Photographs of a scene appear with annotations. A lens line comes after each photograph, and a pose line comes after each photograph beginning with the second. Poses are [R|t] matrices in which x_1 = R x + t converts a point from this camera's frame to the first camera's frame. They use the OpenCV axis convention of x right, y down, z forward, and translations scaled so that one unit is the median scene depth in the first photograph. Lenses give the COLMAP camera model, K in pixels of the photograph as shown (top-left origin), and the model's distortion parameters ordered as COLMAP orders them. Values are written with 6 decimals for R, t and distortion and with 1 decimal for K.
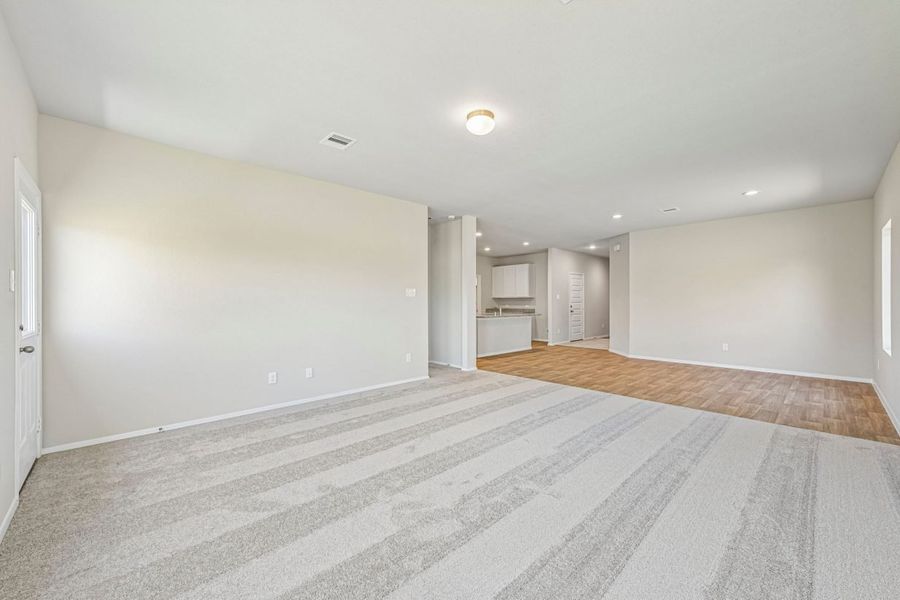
lens RADIAL K [[358.1, 0, 446.4], [0, 358.1, 303.3], [0, 0, 1]] dist [0.005191, -0.000640]
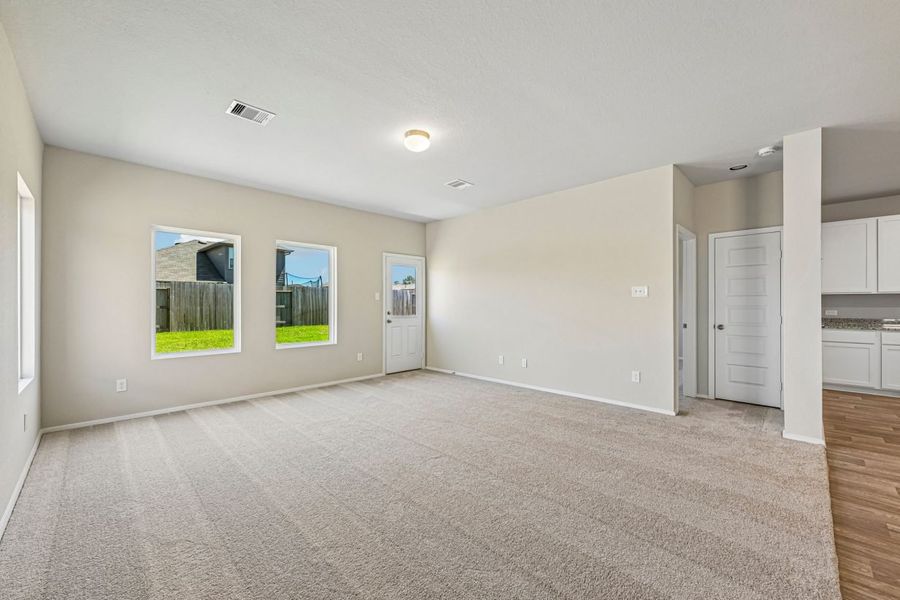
lens RADIAL K [[358.1, 0, 457.2], [0, 358.1, 303.7], [0, 0, 1]] dist [0.005191, -0.000640]
pose [[0.035134, 0.000932, -0.999382, 0.316513], [-0.003666, 0.999993, 0.000803, -0.002499], [0.999376, 0.003635, 0.035137, 0.279341]]
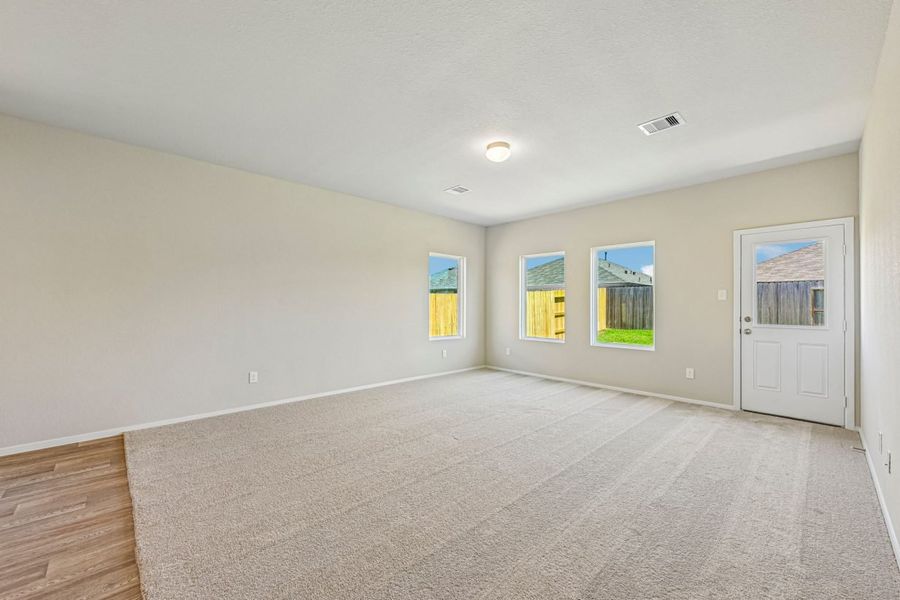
lens RADIAL K [[358.1, 0, 451.2], [0, 358.1, 301.1], [0, 0, 1]] dist [0.005191, -0.000640]
pose [[-0.999987, -0.002120, 0.004538, -0.678549], [-0.002143, 0.999985, -0.004990, -0.006283], [-0.004527, -0.004999, -0.999977, 1.393335]]
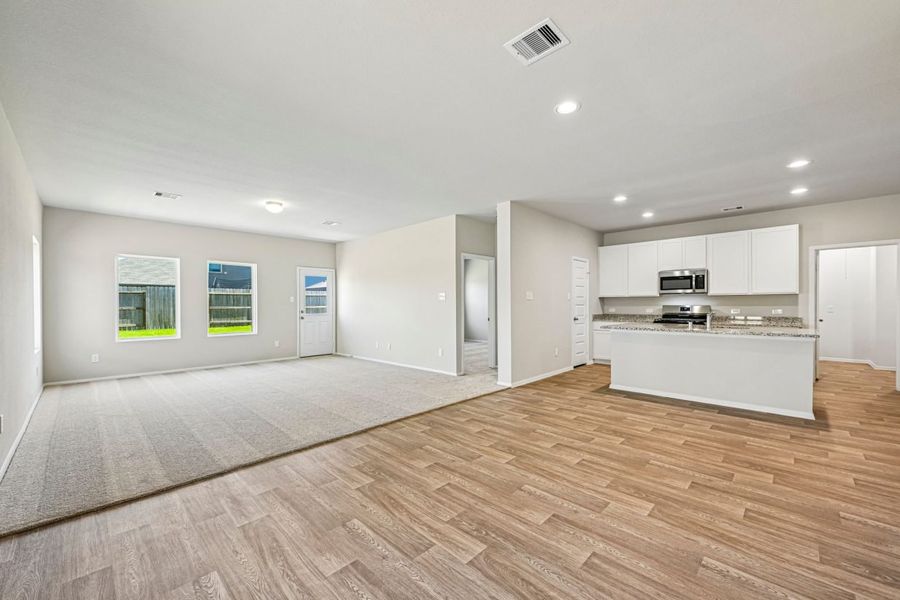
lens RADIAL K [[358.1, 0, 453.1], [0, 358.1, 296.4], [0, 0, 1]] dist [0.005191, -0.000640]
pose [[0.047037, -0.020400, -0.998685, 0.864651], [-0.000384, 0.999791, -0.020441, -0.004667], [0.998893, 0.001345, 0.047020, 0.803966]]
